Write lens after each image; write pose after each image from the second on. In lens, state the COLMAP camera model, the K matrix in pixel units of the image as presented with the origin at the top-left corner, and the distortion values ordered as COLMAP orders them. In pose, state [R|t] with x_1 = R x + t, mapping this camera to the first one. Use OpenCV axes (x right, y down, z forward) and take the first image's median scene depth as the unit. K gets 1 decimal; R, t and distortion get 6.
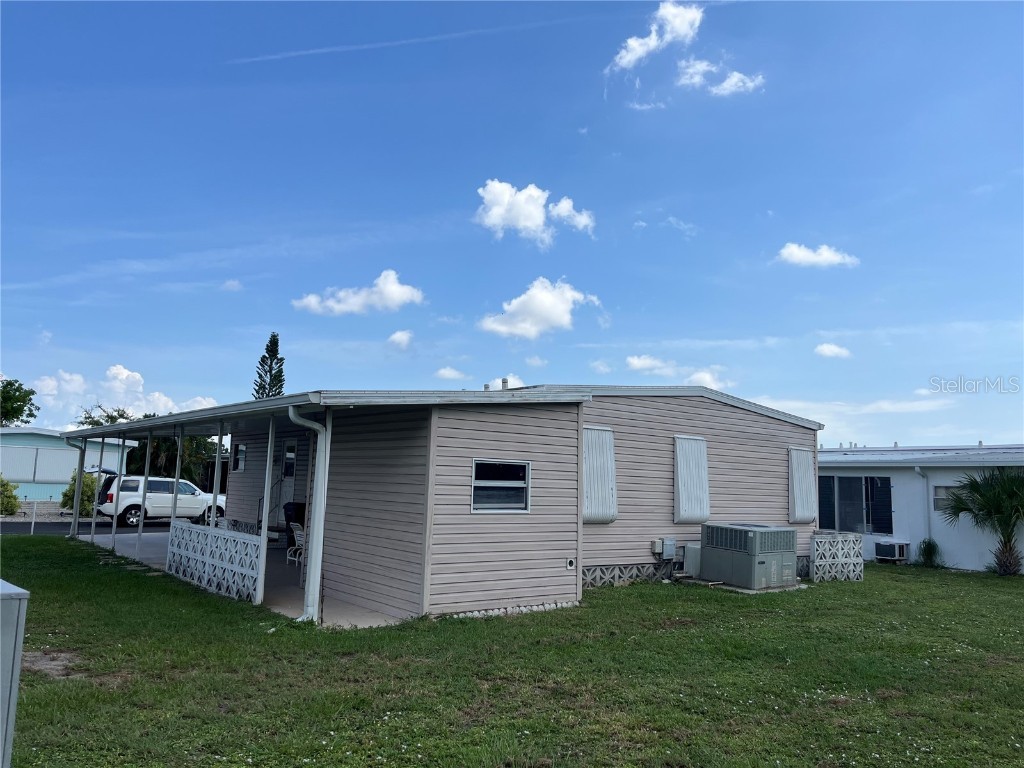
lens RADIAL K [[782.0, 0, 512.0], [0, 782.0, 384.0], [0, 0, 1]] dist [0.097623, -0.111484]
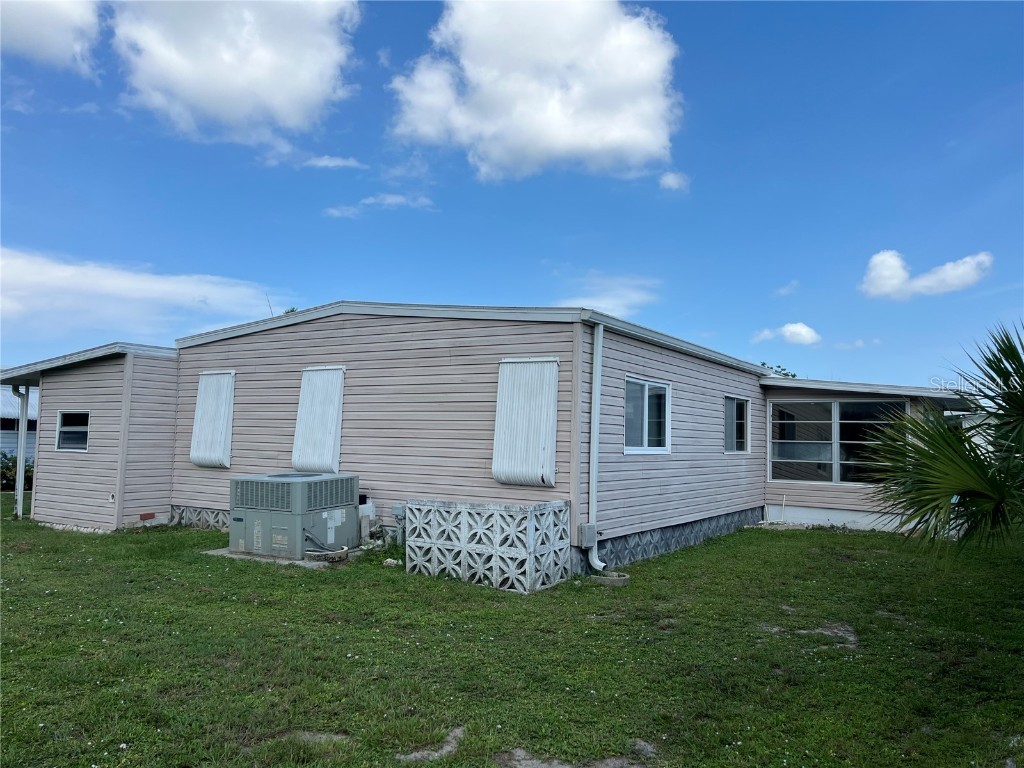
lens RADIAL K [[782.0, 0, 512.0], [0, 782.0, 384.0], [0, 0, 1]] dist [0.097623, -0.111484]
pose [[0.306380, -0.094118, -0.947245, 1.173532], [0.107952, 0.992116, -0.063660, 0.174969], [0.945768, -0.082752, 0.314124, 1.039274]]
